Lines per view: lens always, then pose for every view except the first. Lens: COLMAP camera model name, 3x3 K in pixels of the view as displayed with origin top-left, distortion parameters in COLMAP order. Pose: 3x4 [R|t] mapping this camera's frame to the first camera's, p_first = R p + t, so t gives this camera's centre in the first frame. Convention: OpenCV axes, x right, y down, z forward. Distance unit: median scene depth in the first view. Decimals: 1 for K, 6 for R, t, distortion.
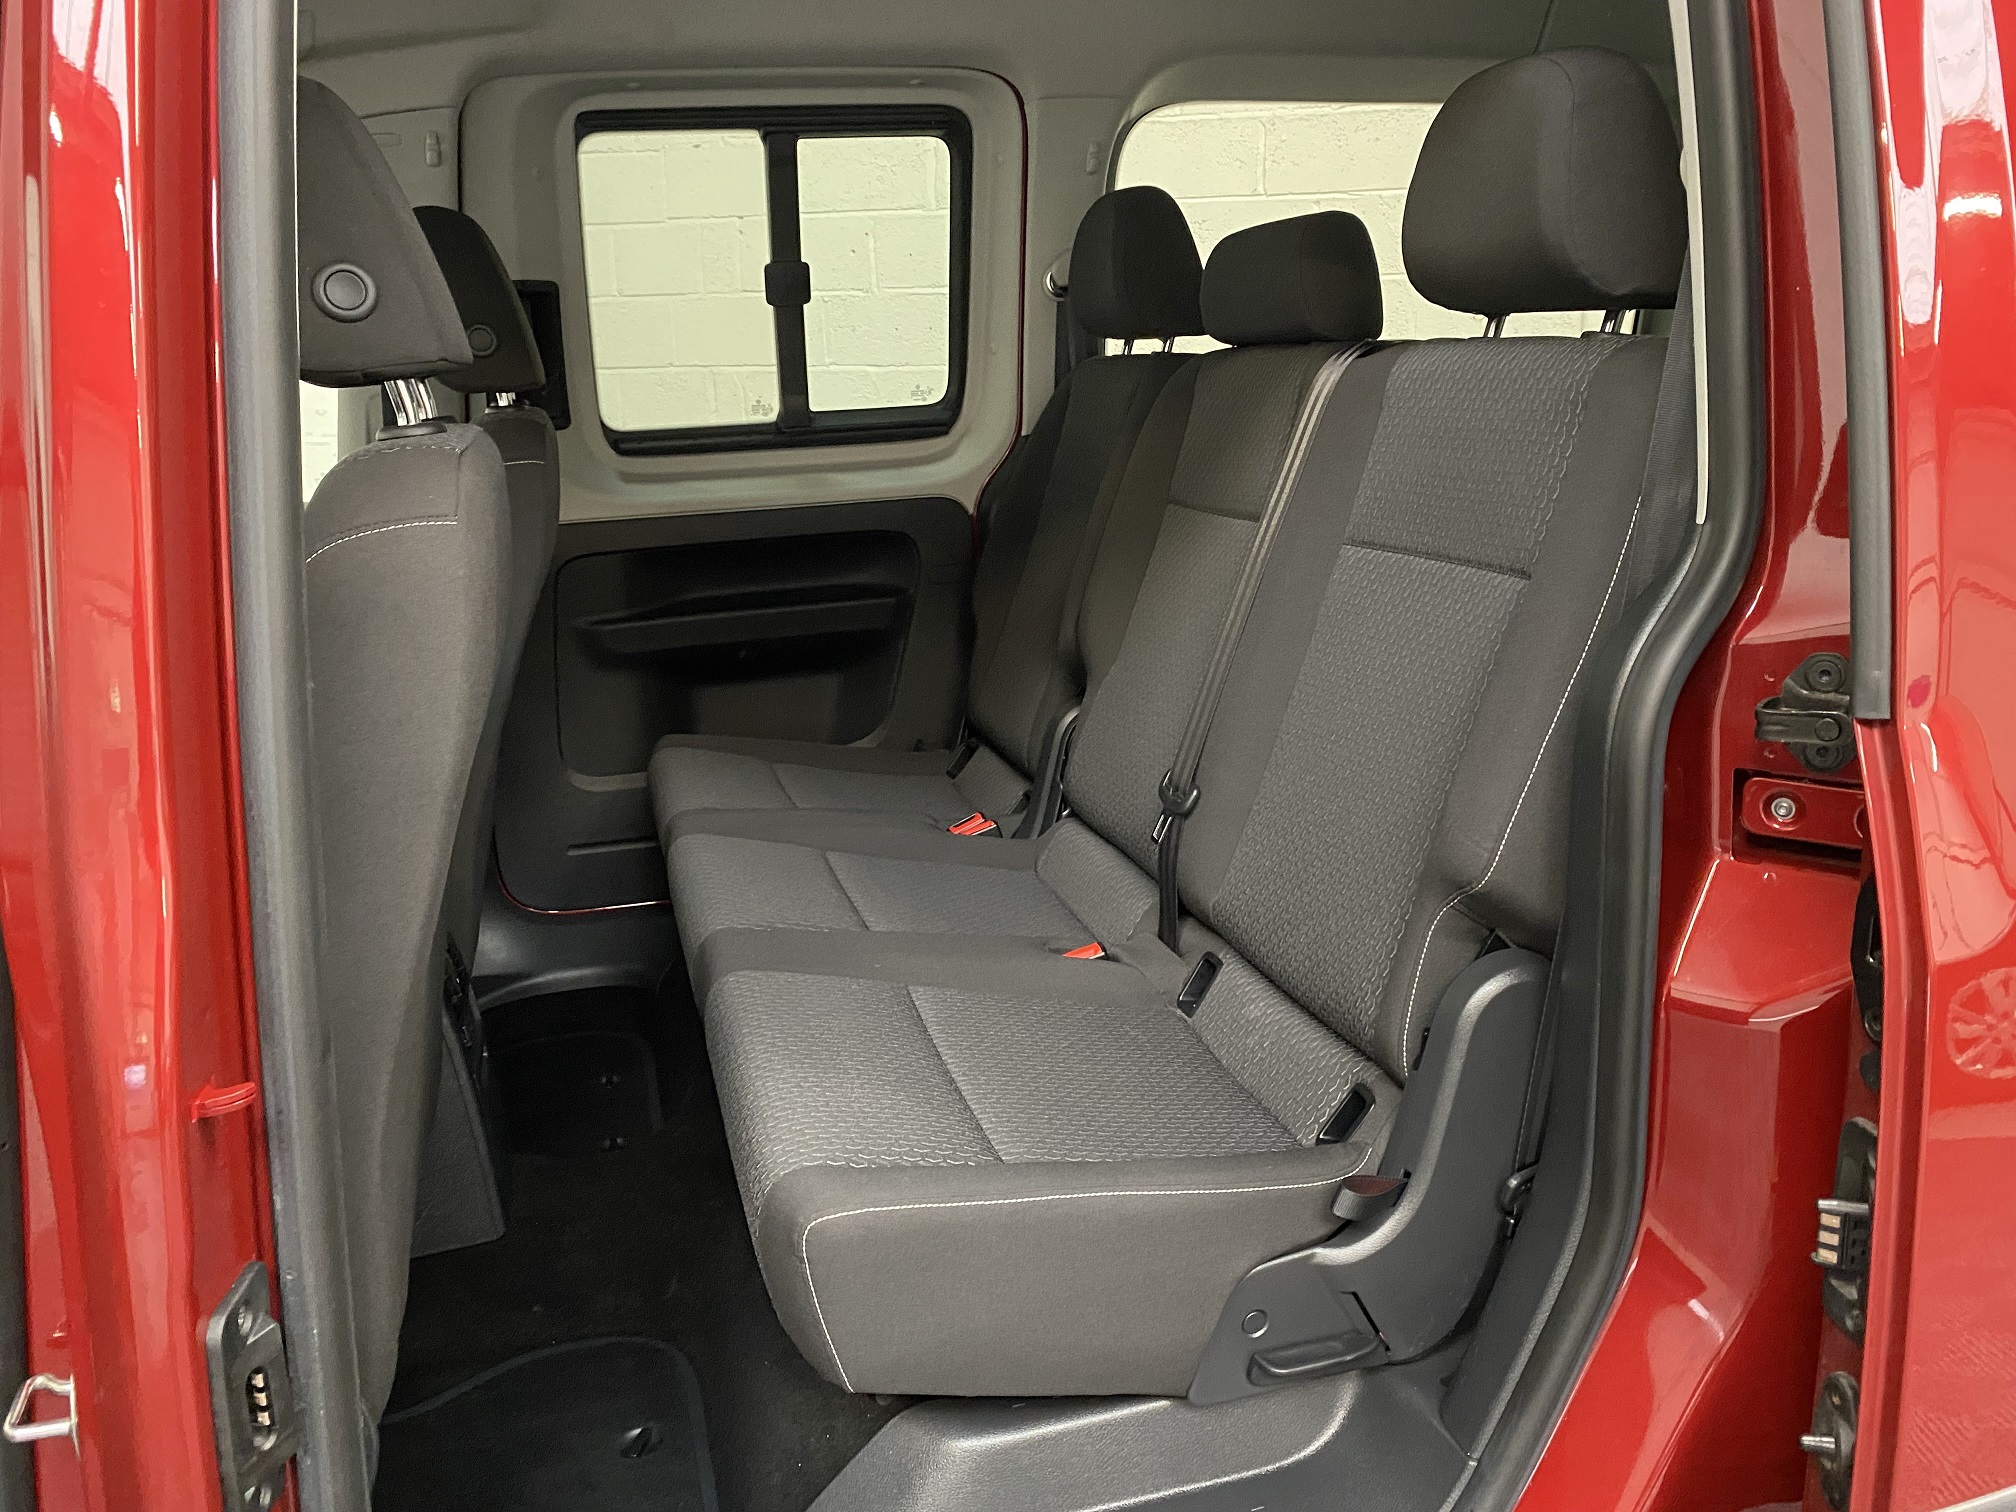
lens RADIAL K [[1532.7, 0, 1010.3], [0, 1532.7, 747.5], [0, 0, 1]] dist [0.017435, -0.012063]
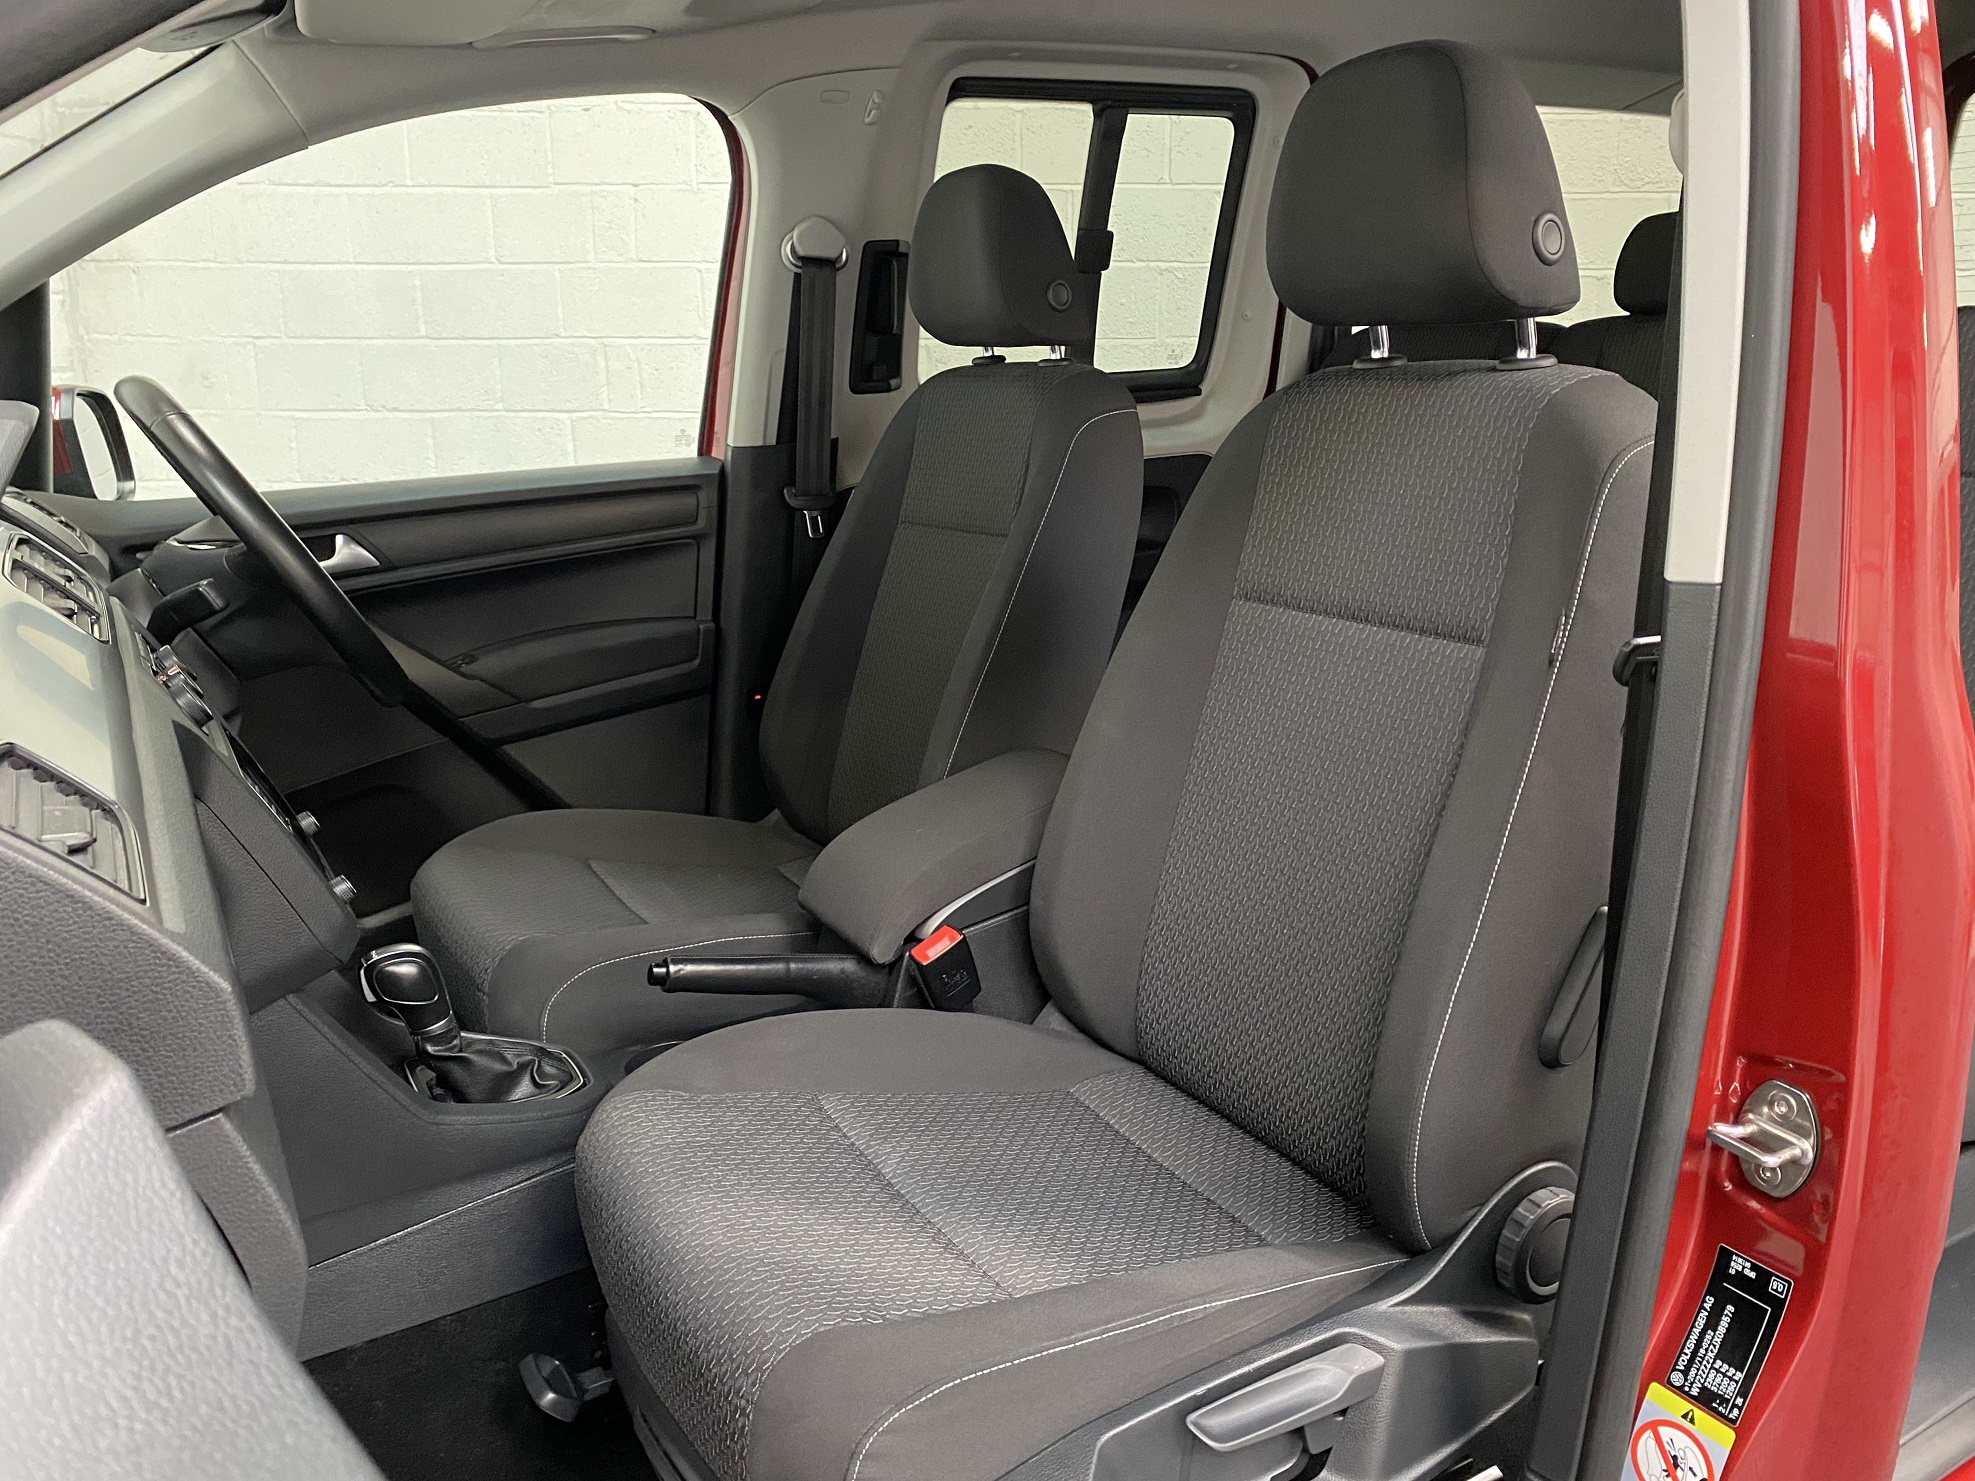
lens RADIAL K [[1526.6, 0, 987.6], [0, 1526.6, 748.6], [0, 0, 1]] dist [0.009887, 0.000129]
pose [[0.972986, -0.045767, 0.226283, -0.740183], [0.043409, 0.998939, 0.015390, 0.032965], [-0.226747, -0.005151, 0.973940, -0.014060]]
